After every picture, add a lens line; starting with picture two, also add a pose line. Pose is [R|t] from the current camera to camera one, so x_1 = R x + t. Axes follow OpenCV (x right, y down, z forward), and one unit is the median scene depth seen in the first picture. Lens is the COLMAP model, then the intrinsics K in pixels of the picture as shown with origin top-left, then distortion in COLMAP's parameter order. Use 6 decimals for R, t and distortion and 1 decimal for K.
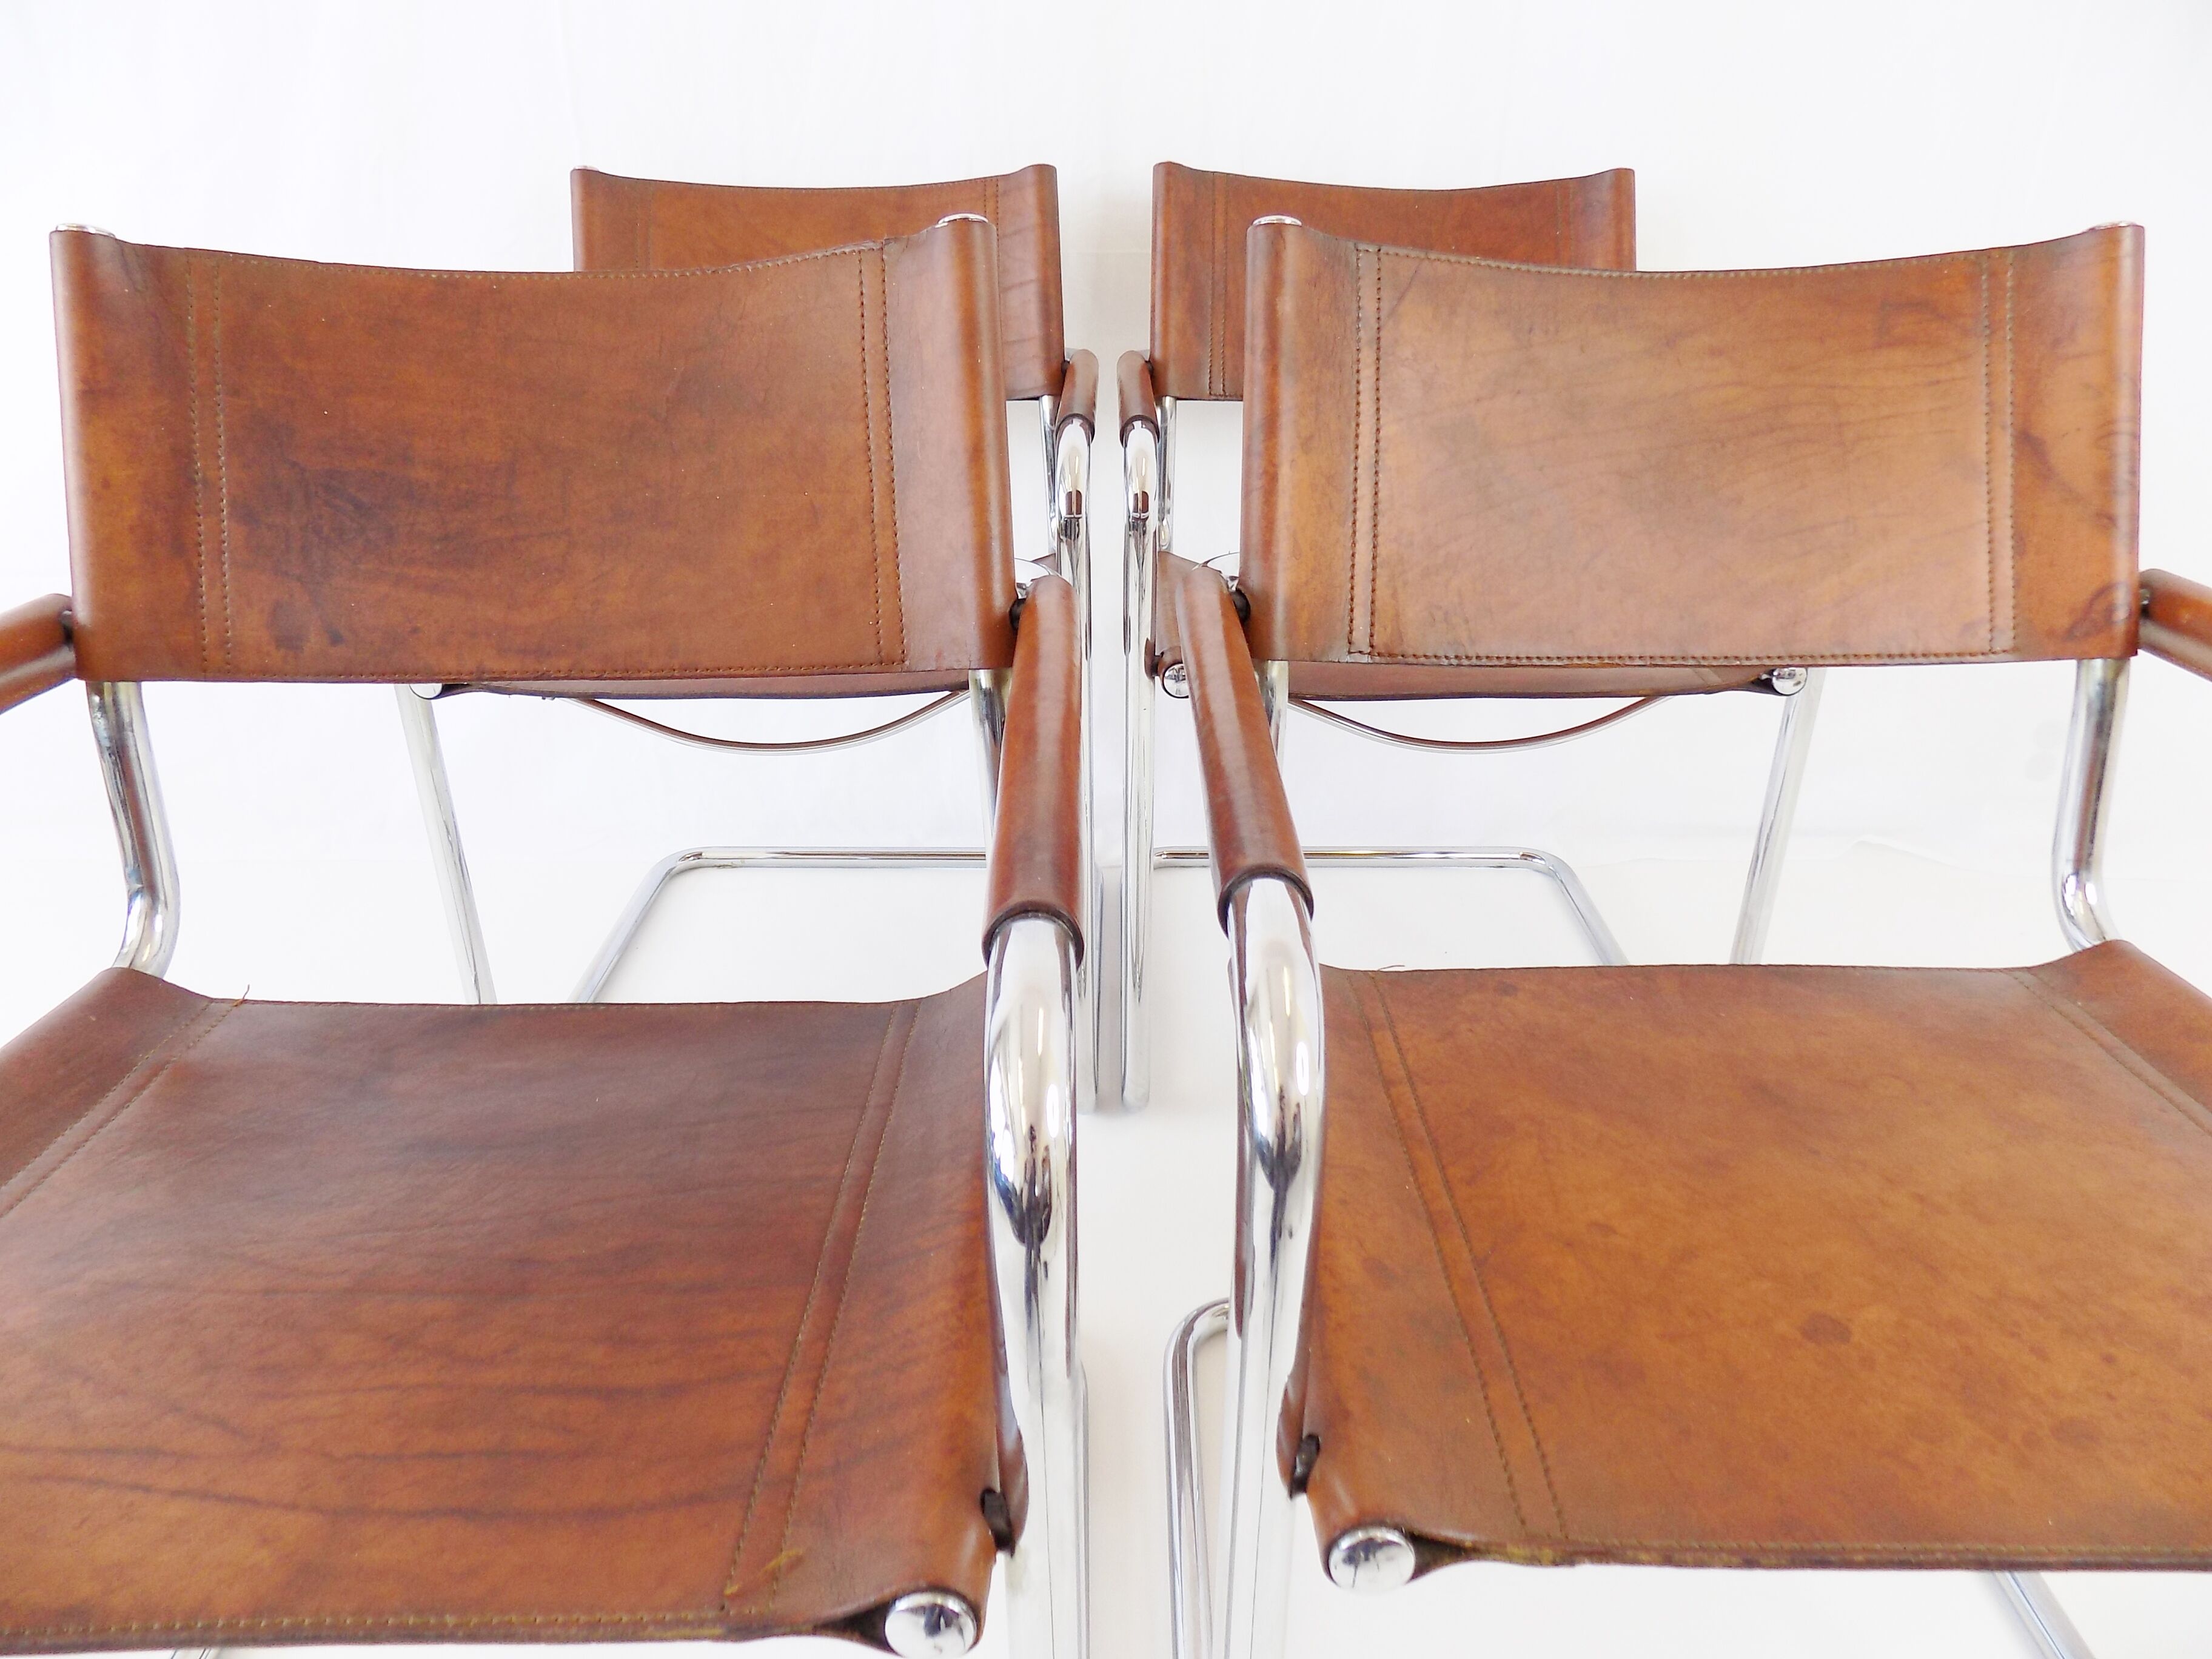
lens RADIAL K [[1492.2, 0, 1111.3], [0, 1492.2, 819.1], [0, 0, 1]] dist [-0.072911, 0.072090]
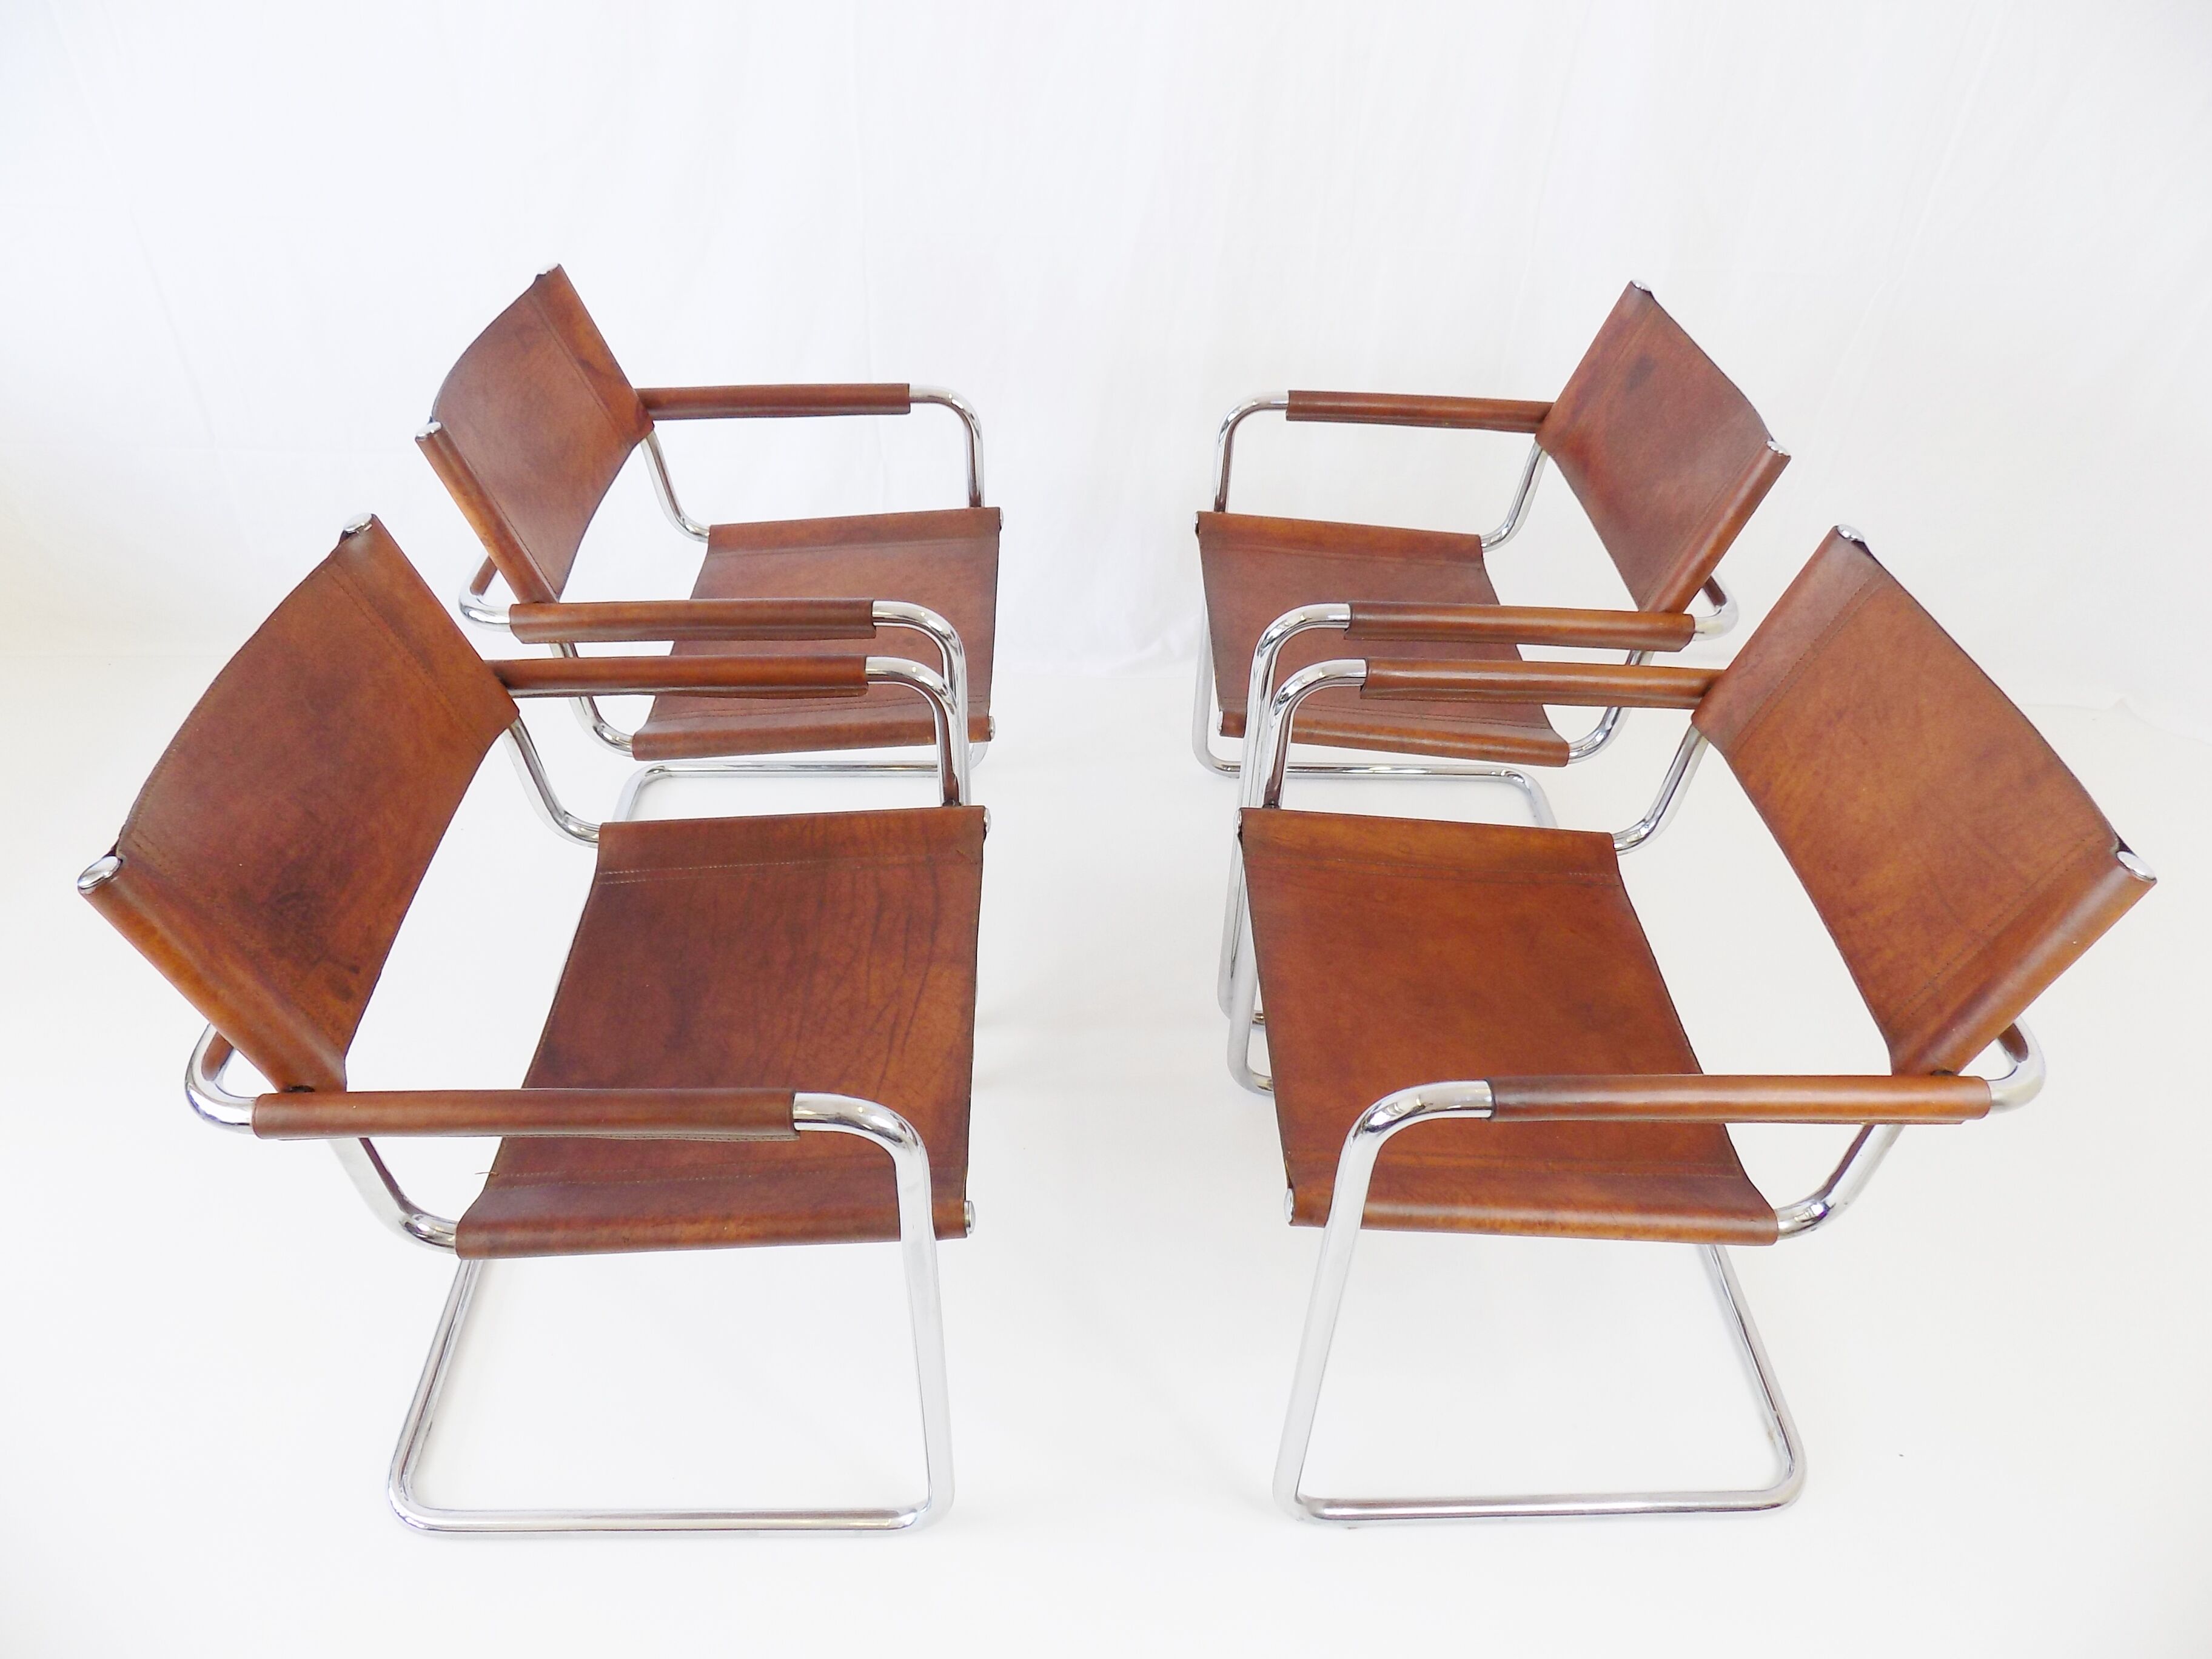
lens RADIAL K [[1492.2, 0, 1111.3], [0, 1492.2, 819.1], [0, 0, 1]] dist [-0.072911, 0.072090]
pose [[-0.026198, -0.632341, 0.774247, -1.586470], [0.399068, 0.703505, 0.588069, -0.786242], [-0.916547, 0.324384, 0.233917, -0.060758]]
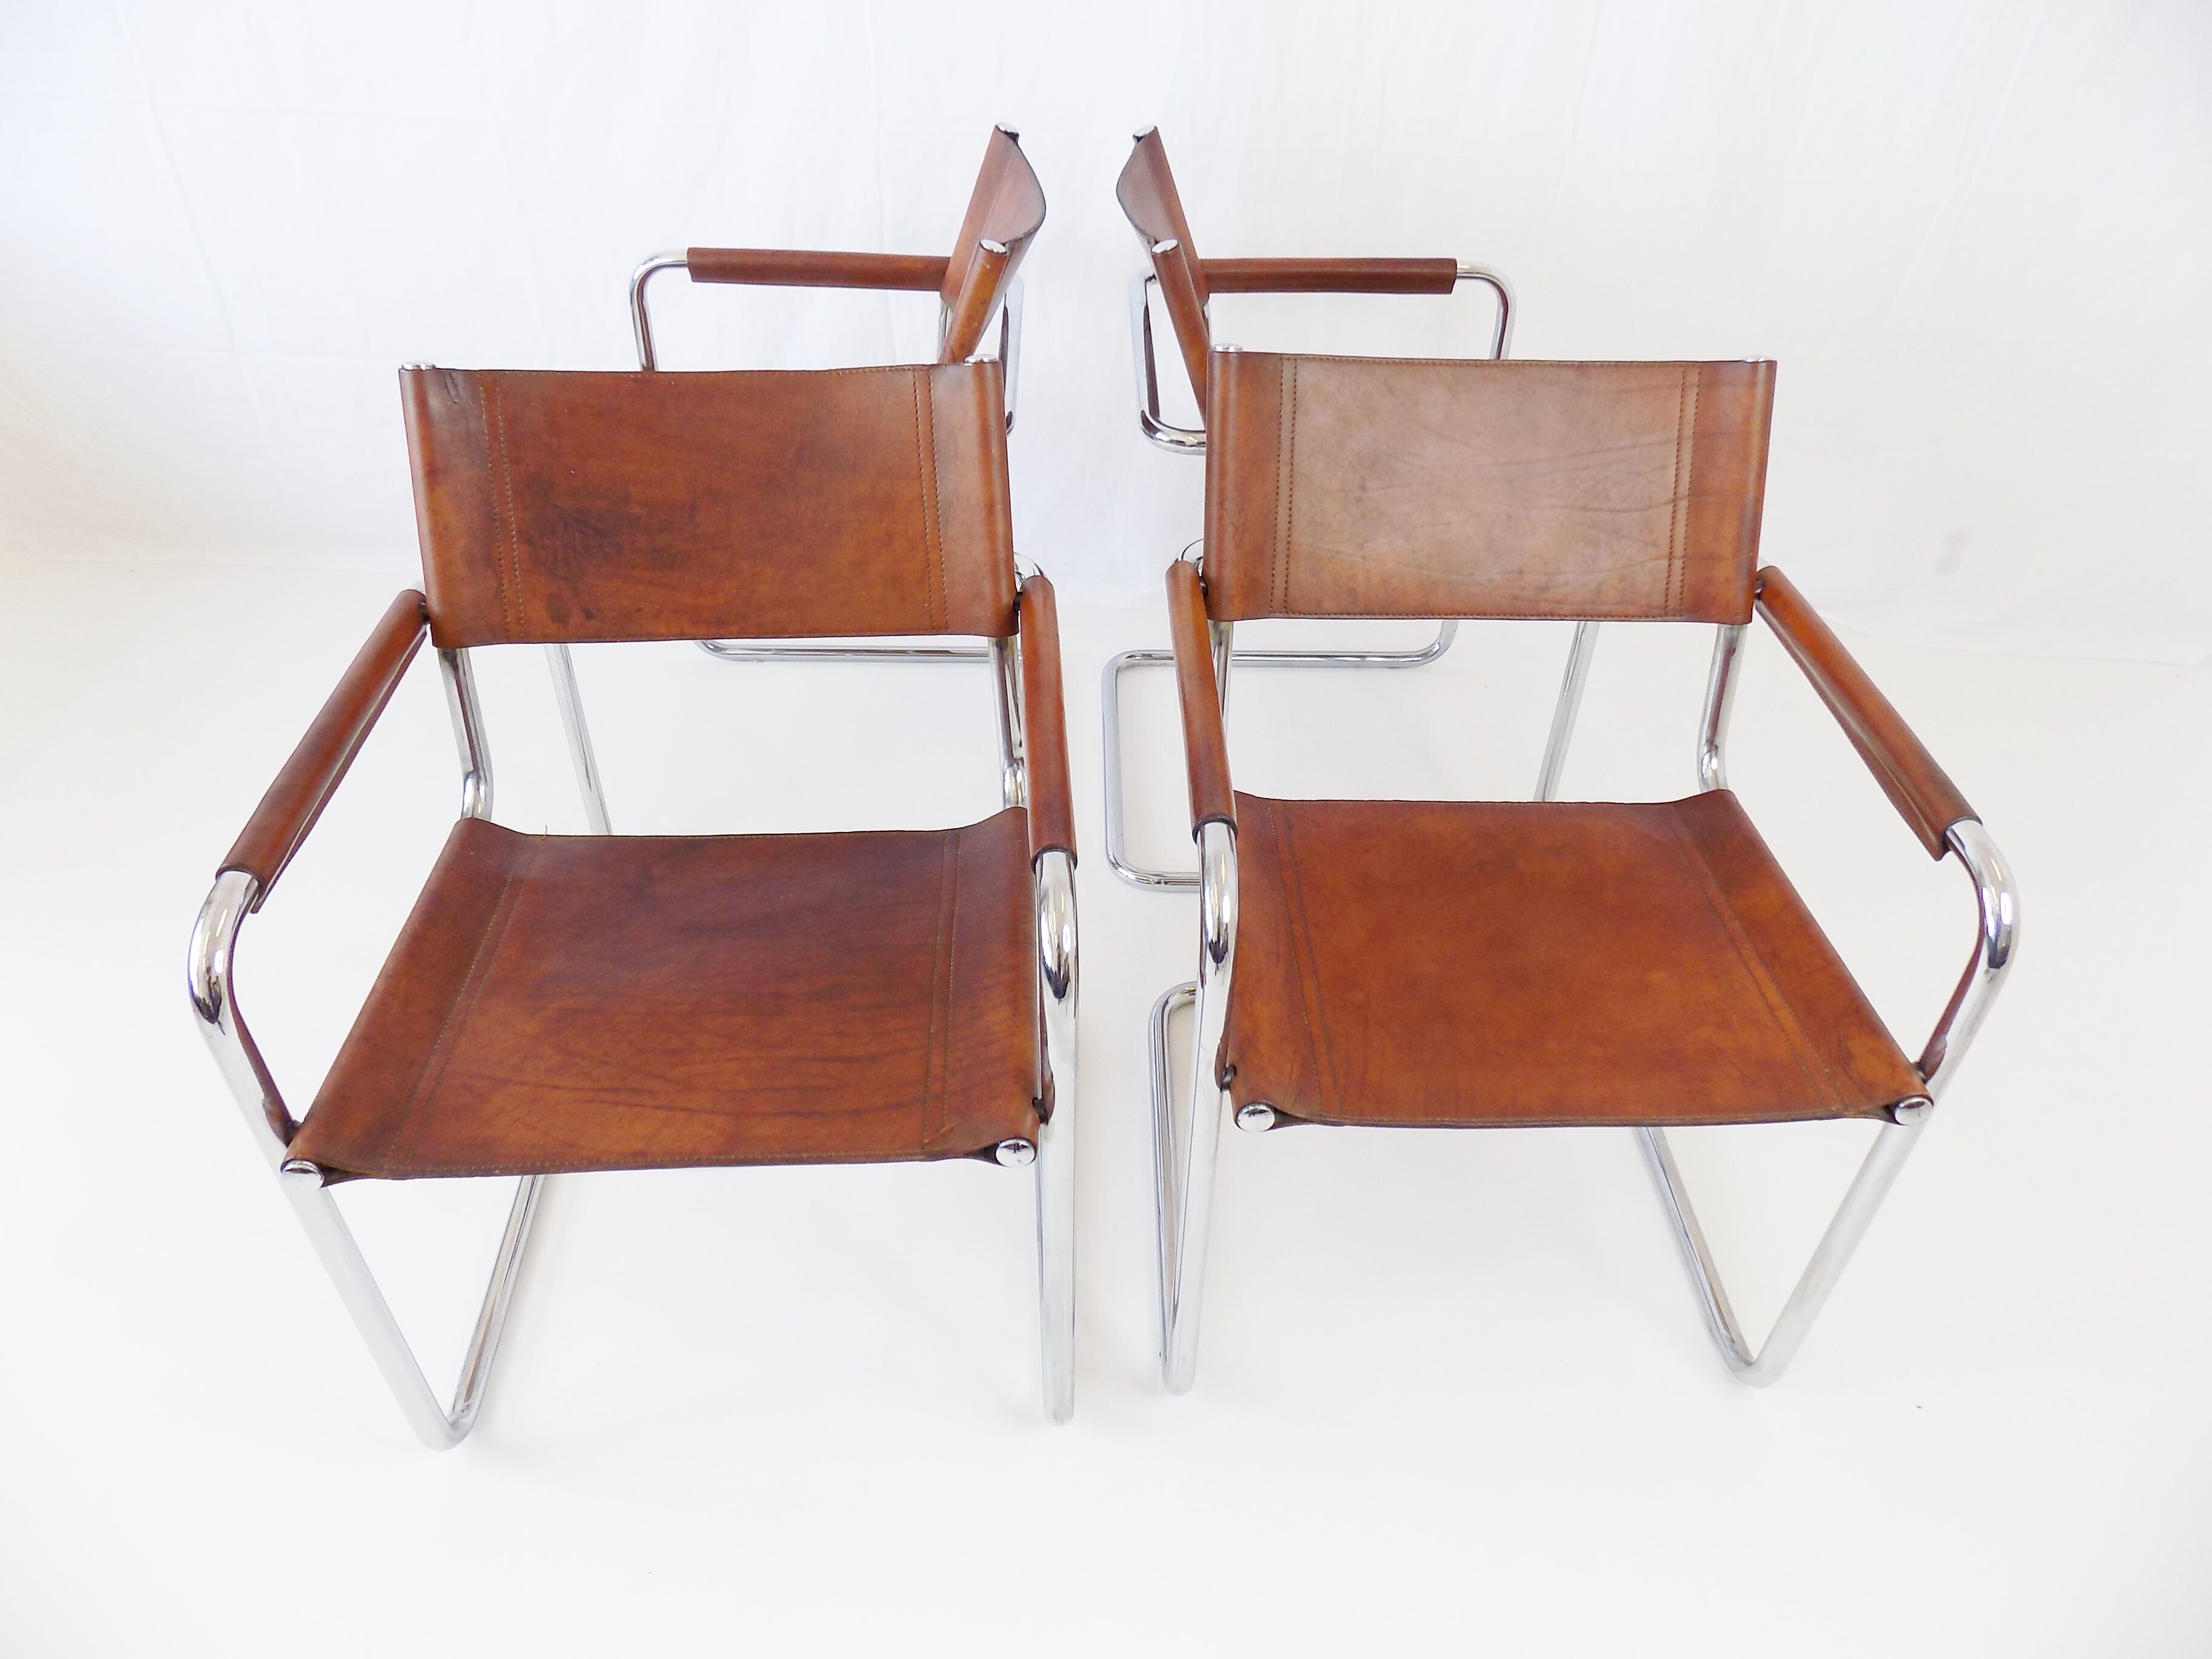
lens RADIAL K [[1492.2, 0, 1111.3], [0, 1492.2, 819.1], [0, 0, 1]] dist [-0.072911, 0.072090]
pose [[0.998335, -0.010064, 0.056798, -0.055215], [-0.003083, 0.973946, 0.226759, -0.277153], [-0.057601, -0.226556, 0.972293, -0.653782]]
